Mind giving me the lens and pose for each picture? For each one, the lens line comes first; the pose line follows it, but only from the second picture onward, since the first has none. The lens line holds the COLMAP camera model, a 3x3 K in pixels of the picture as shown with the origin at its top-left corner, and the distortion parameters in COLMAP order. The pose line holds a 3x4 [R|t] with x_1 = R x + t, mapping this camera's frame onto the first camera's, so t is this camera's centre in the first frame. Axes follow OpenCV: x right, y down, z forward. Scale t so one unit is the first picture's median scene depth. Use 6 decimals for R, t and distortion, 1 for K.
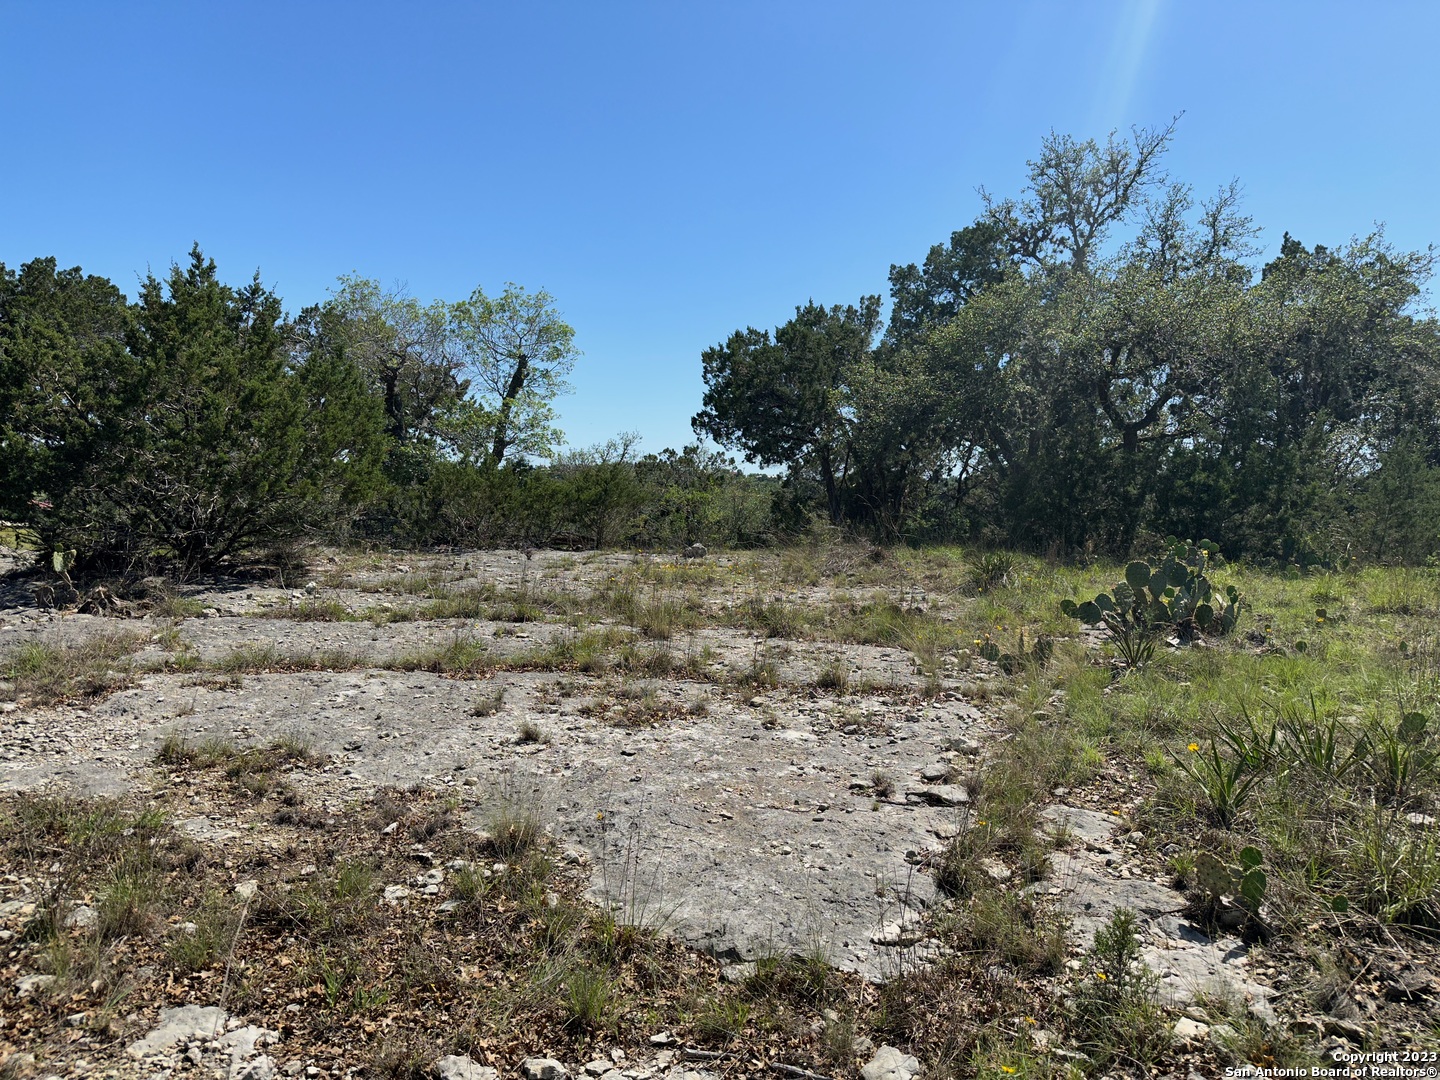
lens RADIAL K [[996.0, 0, 688.5], [0, 996.0, 538.5], [0, 0, 1]] dist [0.145620, -0.196925]
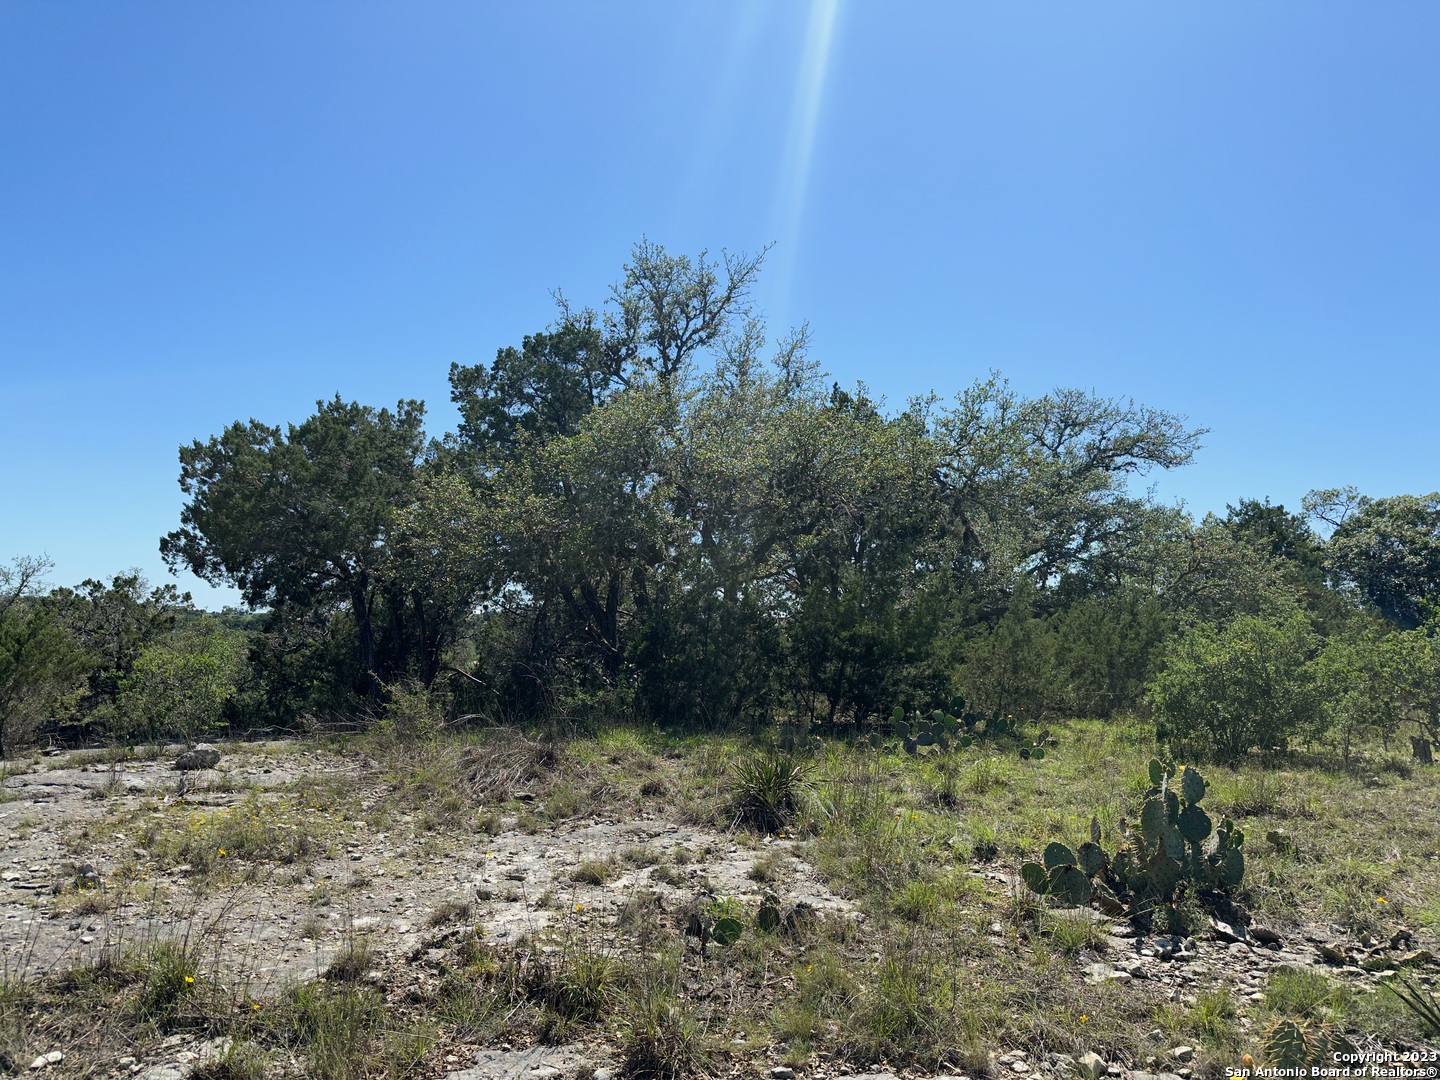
lens RADIAL K [[996.0, 0, 688.5], [0, 996.0, 538.5], [0, 0, 1]] dist [0.145620, -0.196925]
pose [[0.856764, 0.035749, 0.514468, -0.047842], [0.030992, 0.992222, -0.120560, -0.026703], [-0.514777, 0.119236, 0.848992, 0.226879]]
